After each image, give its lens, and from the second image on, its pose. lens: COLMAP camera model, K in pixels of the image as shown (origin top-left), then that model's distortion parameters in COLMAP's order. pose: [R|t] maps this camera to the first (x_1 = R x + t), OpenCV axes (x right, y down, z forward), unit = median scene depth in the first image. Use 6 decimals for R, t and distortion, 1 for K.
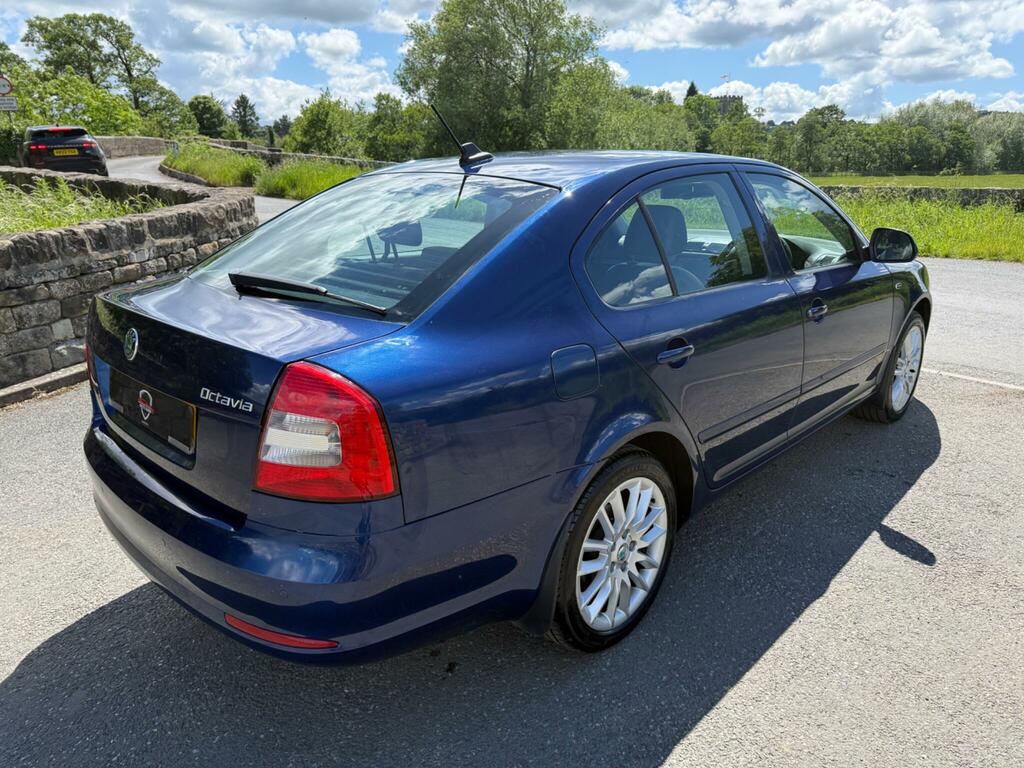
lens RADIAL K [[722.7, 0, 513.7], [0, 722.7, 392.7], [0, 0, 1]] dist [0.022395, -0.032177]
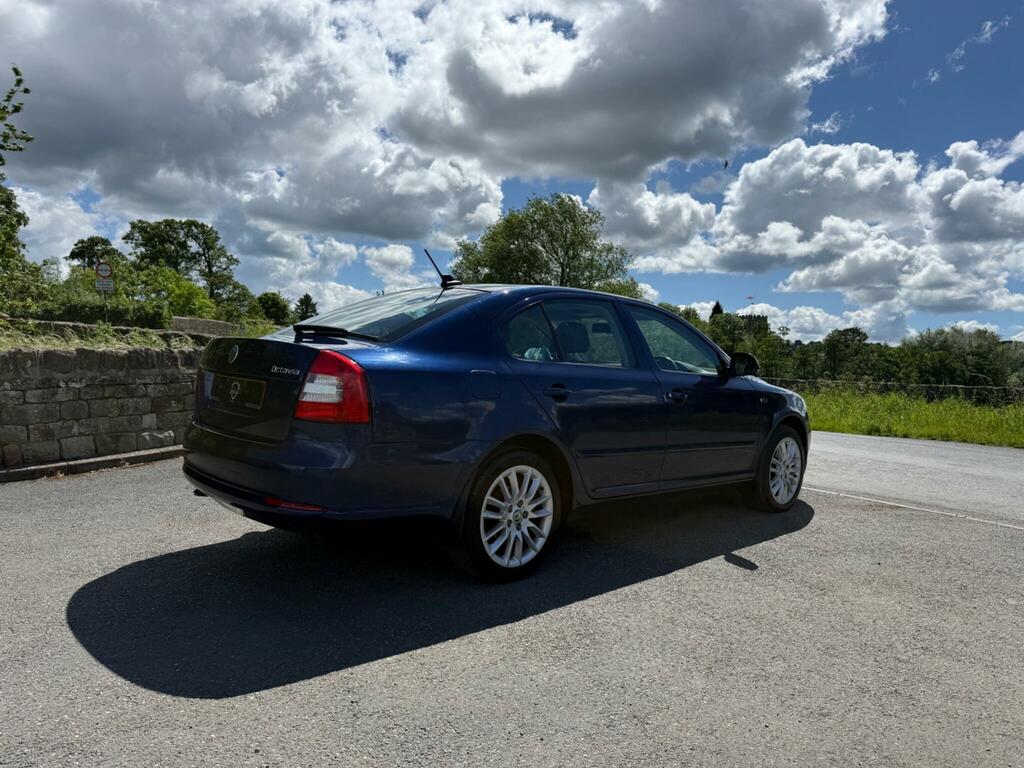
lens RADIAL K [[722.7, 0, 508.3], [0, 722.7, 390.7], [0, 0, 1]] dist [0.022395, -0.032177]
pose [[0.997157, 0.051626, -0.054885, 0.124400], [-0.064498, 0.961401, -0.267486, 0.230813], [0.038957, 0.270266, 0.961997, -0.334435]]
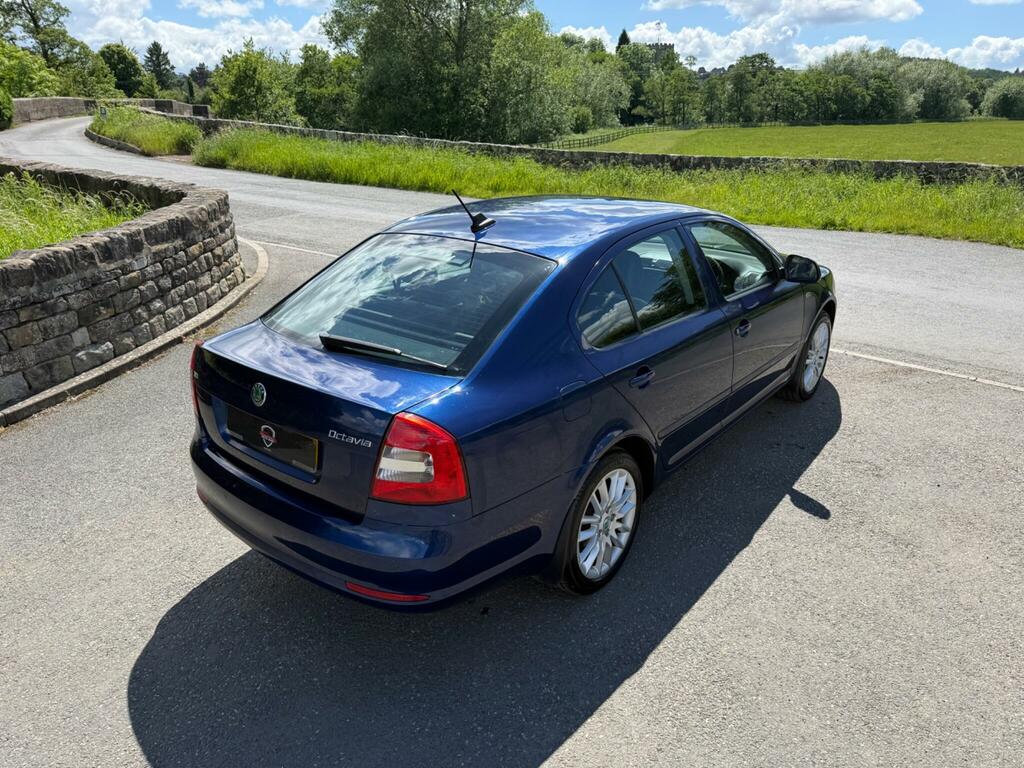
lens RADIAL K [[722.7, 0, 508.0], [0, 722.7, 395.0], [0, 0, 1]] dist [0.022395, -0.032177]
pose [[0.996697, -0.033982, 0.073756, -0.079789], [0.029104, 0.997379, 0.066236, -0.073085], [-0.075813, -0.063871, 0.995074, -0.209359]]
